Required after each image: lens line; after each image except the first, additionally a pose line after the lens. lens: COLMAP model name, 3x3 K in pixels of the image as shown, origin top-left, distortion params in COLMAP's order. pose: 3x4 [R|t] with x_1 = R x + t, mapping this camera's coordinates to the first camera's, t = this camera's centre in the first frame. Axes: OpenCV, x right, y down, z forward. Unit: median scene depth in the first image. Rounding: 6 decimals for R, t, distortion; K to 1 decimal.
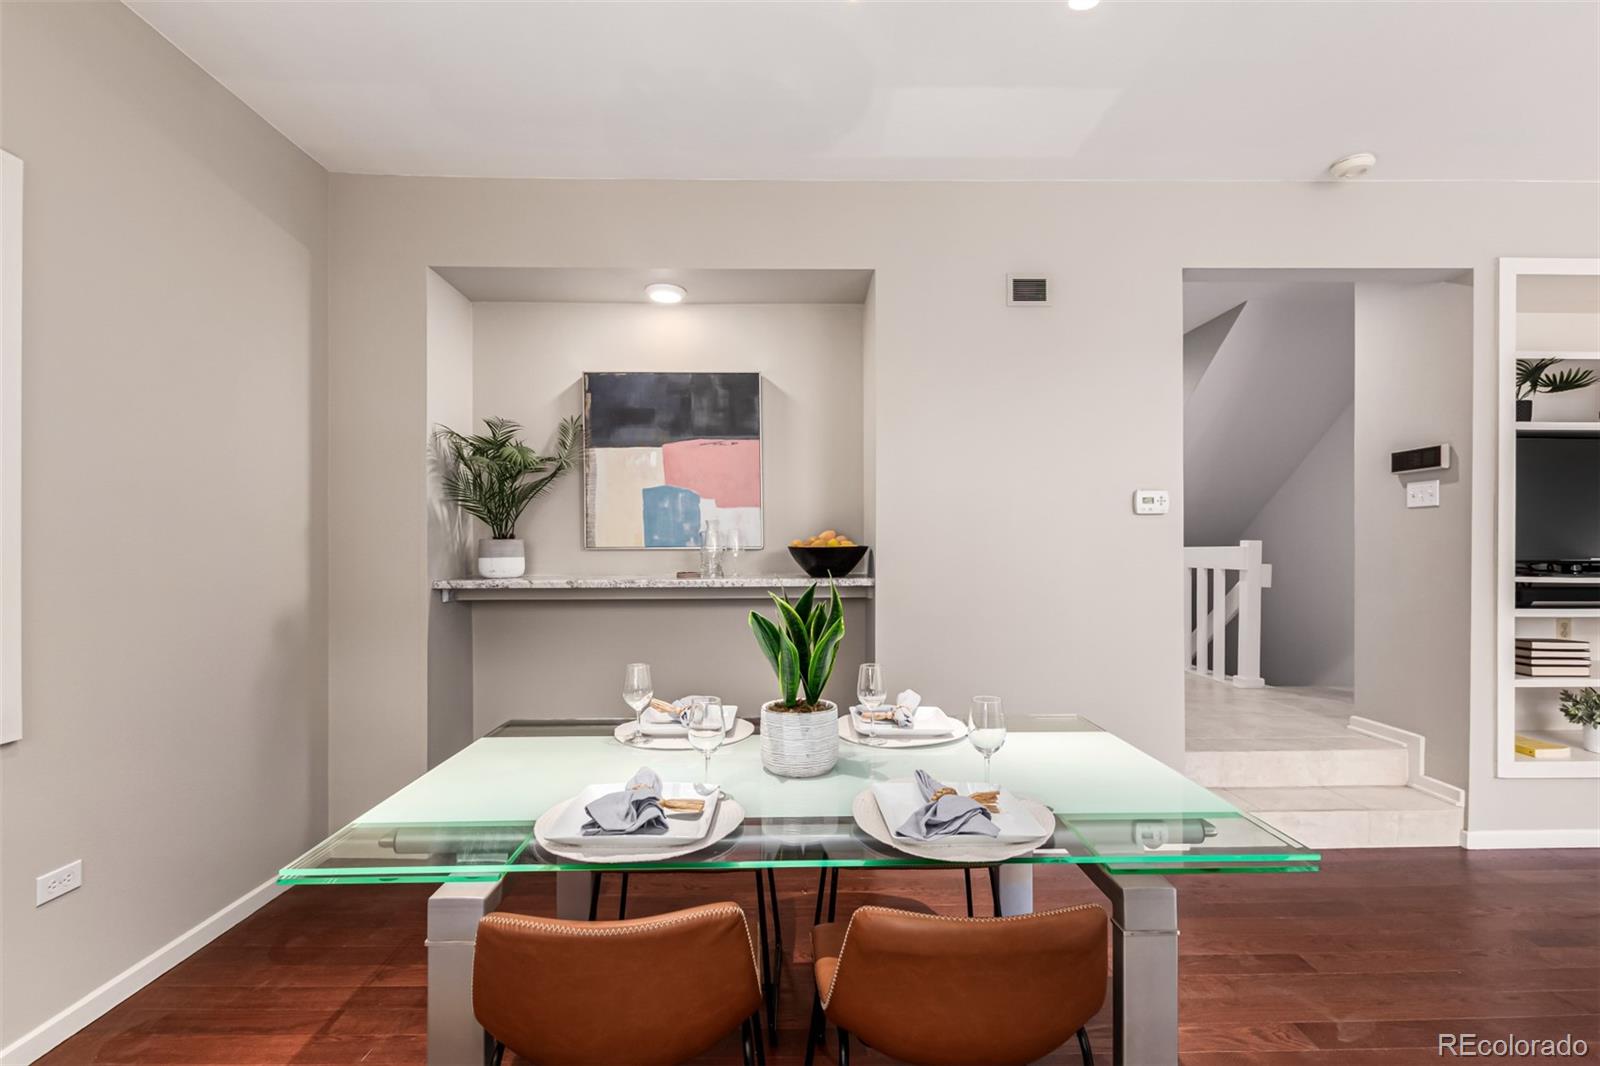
lens RADIAL K [[736.5, 0, 803.4], [0, 736.5, 544.3], [0, 0, 1]] dist [0.004836, -0.003456]
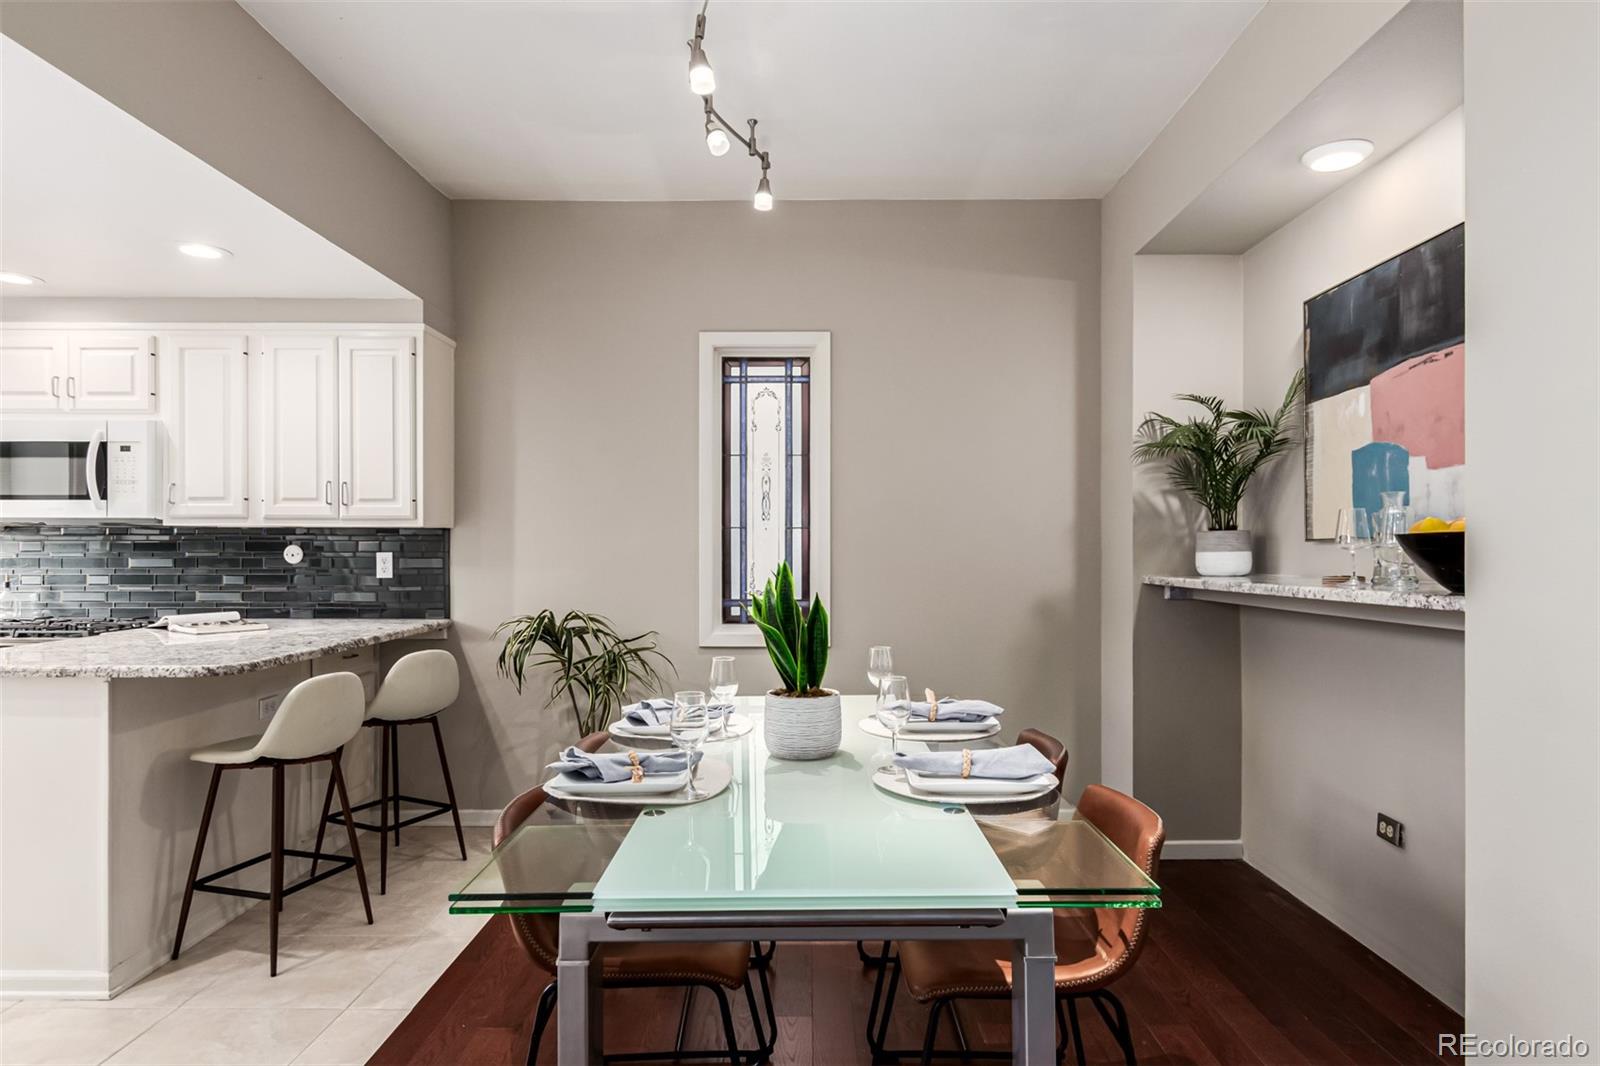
lens RADIAL K [[906.0, 0, 806.2], [0, 906.0, 549.7], [0, 0, 1]] dist [0.011747, 0.002886]
pose [[-0.027064, 0.000063, -0.999634, 0.632717], [0.002538, 0.999997, -0.000006, 0.013099], [0.999630, -0.002537, -0.027064, 0.531202]]
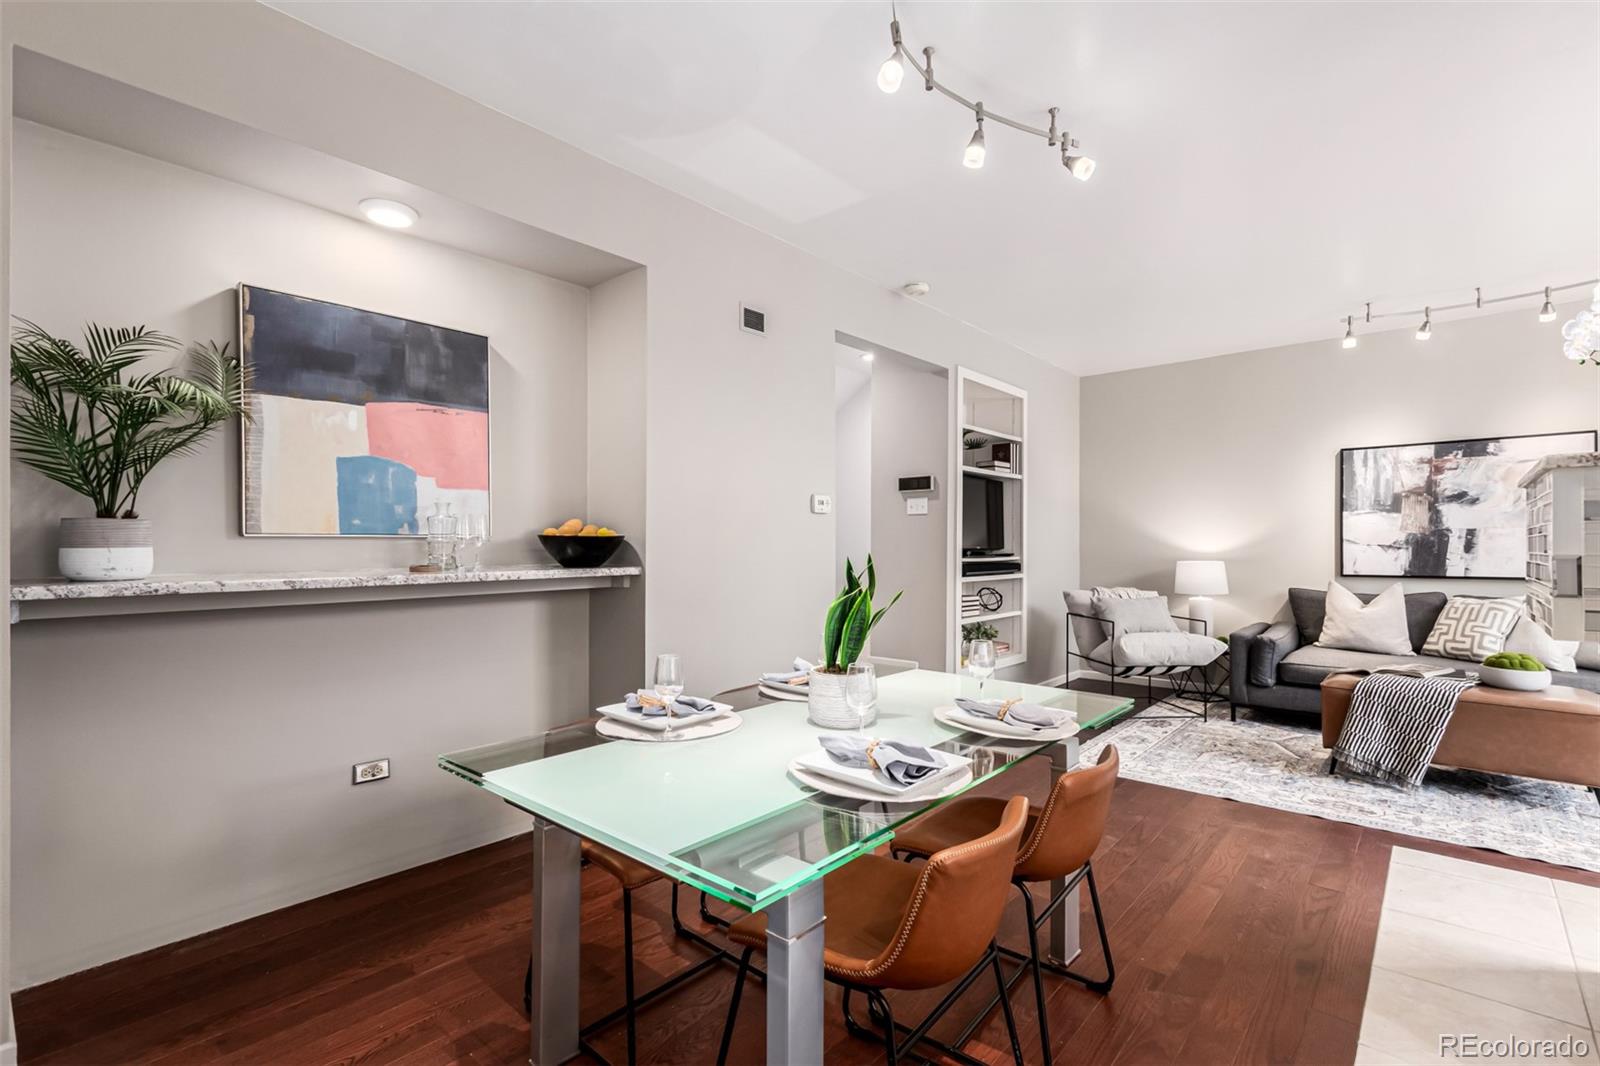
lens RADIAL K [[736.5, 0, 803.9], [0, 736.5, 539.4], [0, 0, 1]] dist [0.004836, -0.003456]
pose [[0.669975, 0.007048, 0.742351, -0.464689], [-0.003940, 0.999975, -0.005938, 0.011818], [-0.742374, 0.001053, 0.669985, 0.136549]]
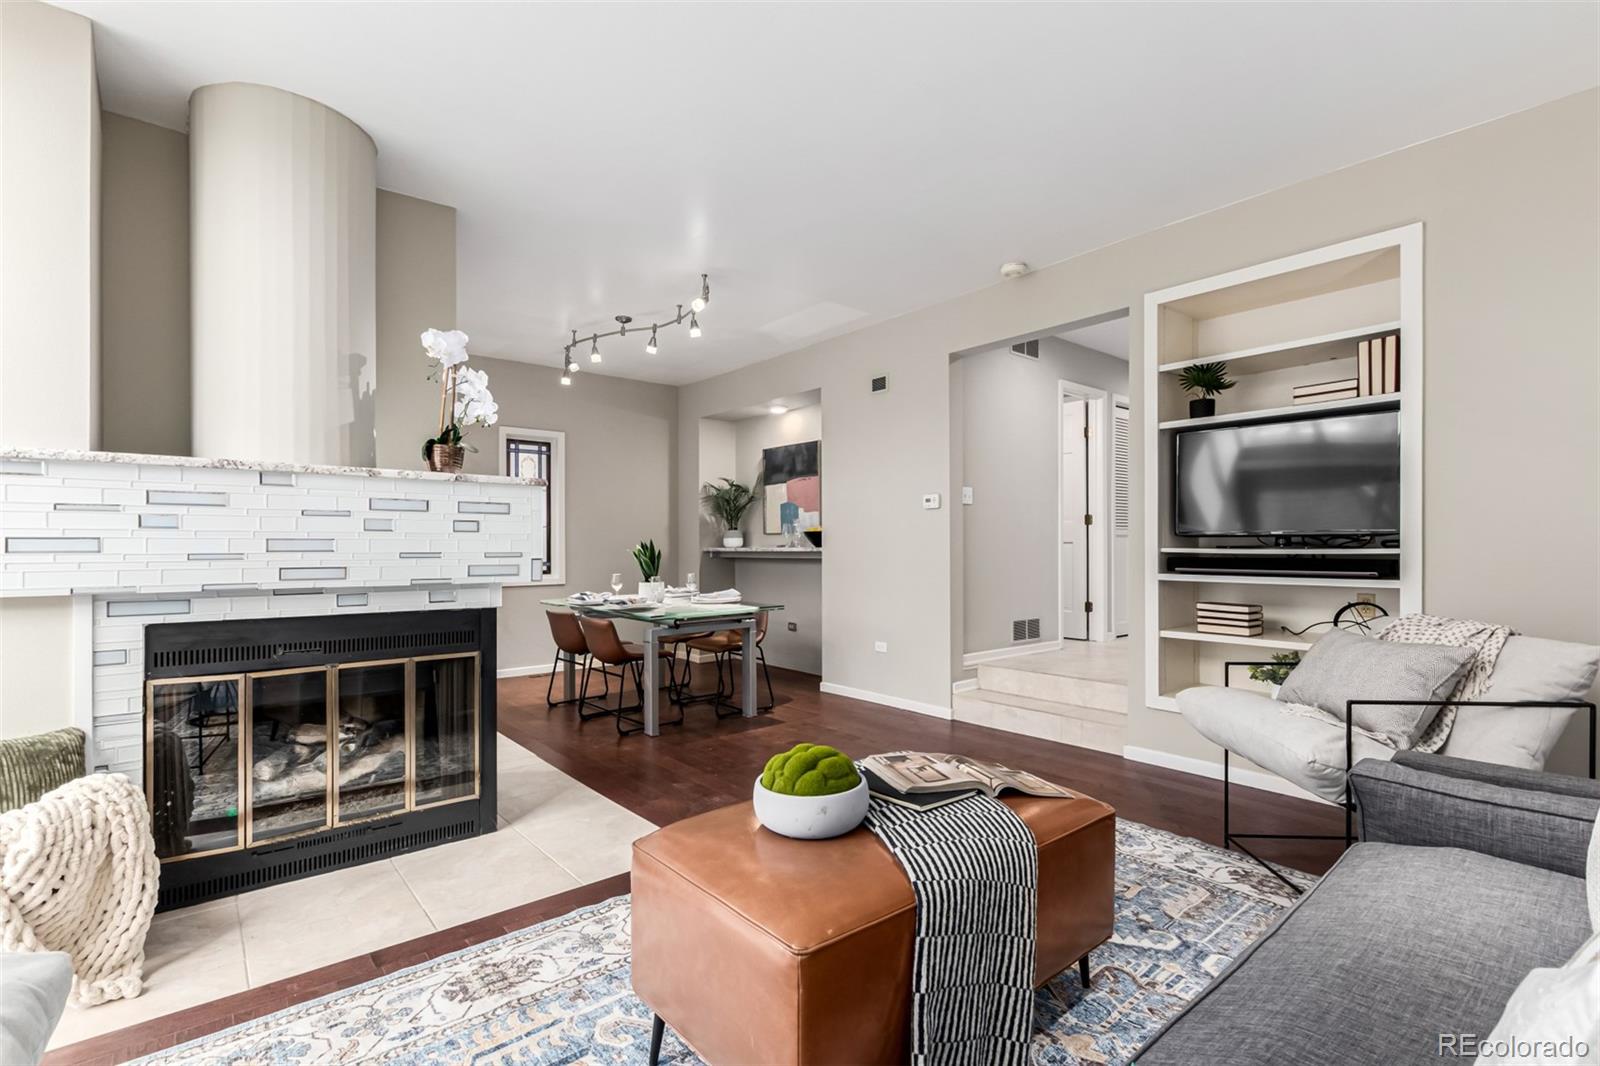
lens RADIAL K [[736.5, 0, 802.1], [0, 736.5, 542.8], [0, 0, 1]] dist [0.004836, -0.003456]
pose [[0.625623, -0.001681, -0.780123, 1.417643], [0.004577, 0.999988, 0.001516, 0.028378], [0.780112, -0.004519, 0.625624, -0.224865]]
